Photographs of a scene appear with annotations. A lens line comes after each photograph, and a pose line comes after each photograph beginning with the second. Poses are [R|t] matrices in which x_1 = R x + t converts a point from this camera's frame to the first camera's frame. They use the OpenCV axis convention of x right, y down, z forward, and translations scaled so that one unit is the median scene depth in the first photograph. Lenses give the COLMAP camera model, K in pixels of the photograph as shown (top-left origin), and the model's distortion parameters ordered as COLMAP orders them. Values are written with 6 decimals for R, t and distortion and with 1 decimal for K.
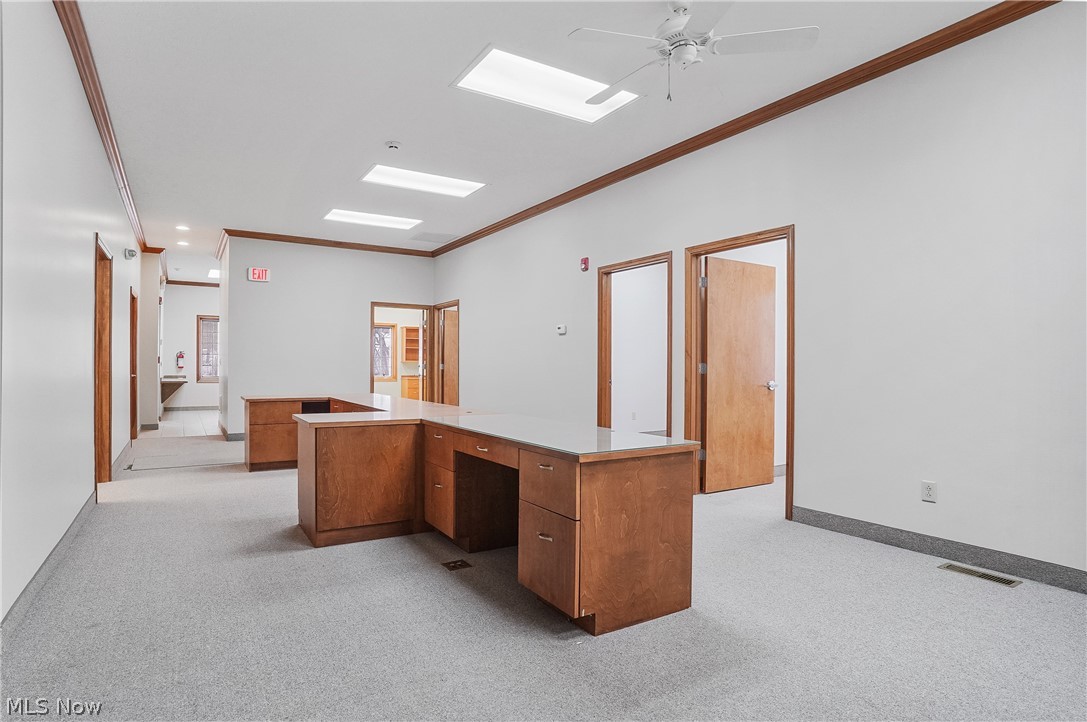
lens RADIAL K [[569.9, 0, 543.5], [0, 569.9, 361.0], [0, 0, 1]] dist [-0.077798, 0.040806]
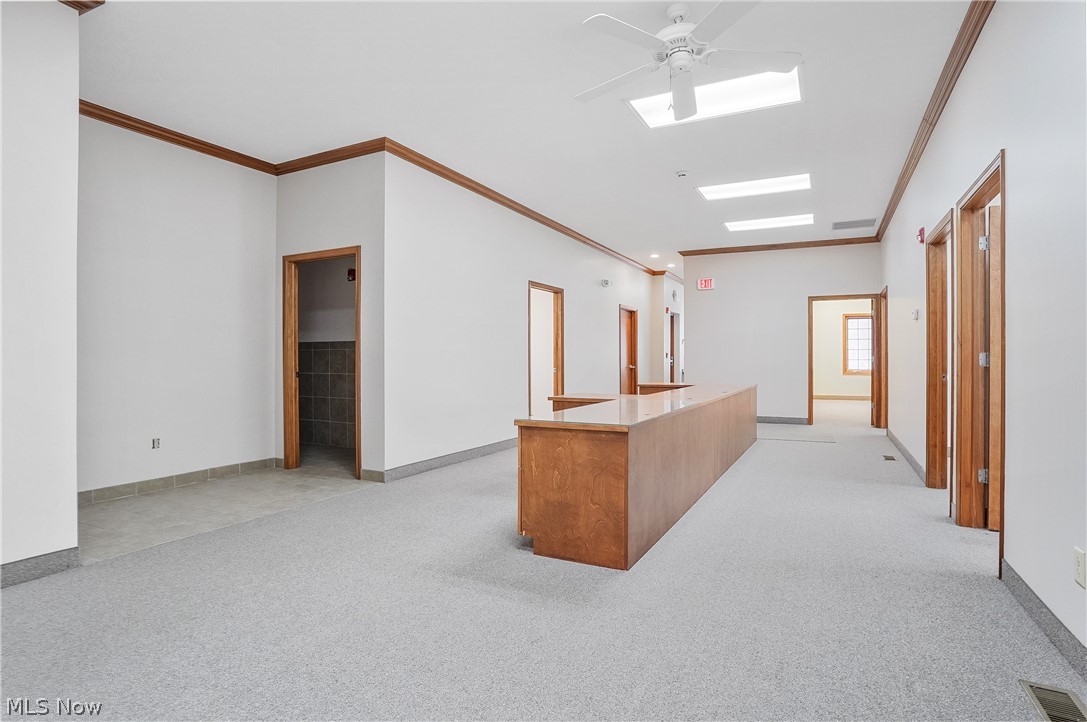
lens RADIAL K [[569.9, 0, 543.5], [0, 569.9, 361.0], [0, 0, 1]] dist [-0.077798, 0.040806]
pose [[0.509424, -0.006380, -0.860492, 1.232186], [0.013113, 0.999914, 0.000349, 0.014686], [0.860416, -0.011462, 0.509463, 0.299919]]
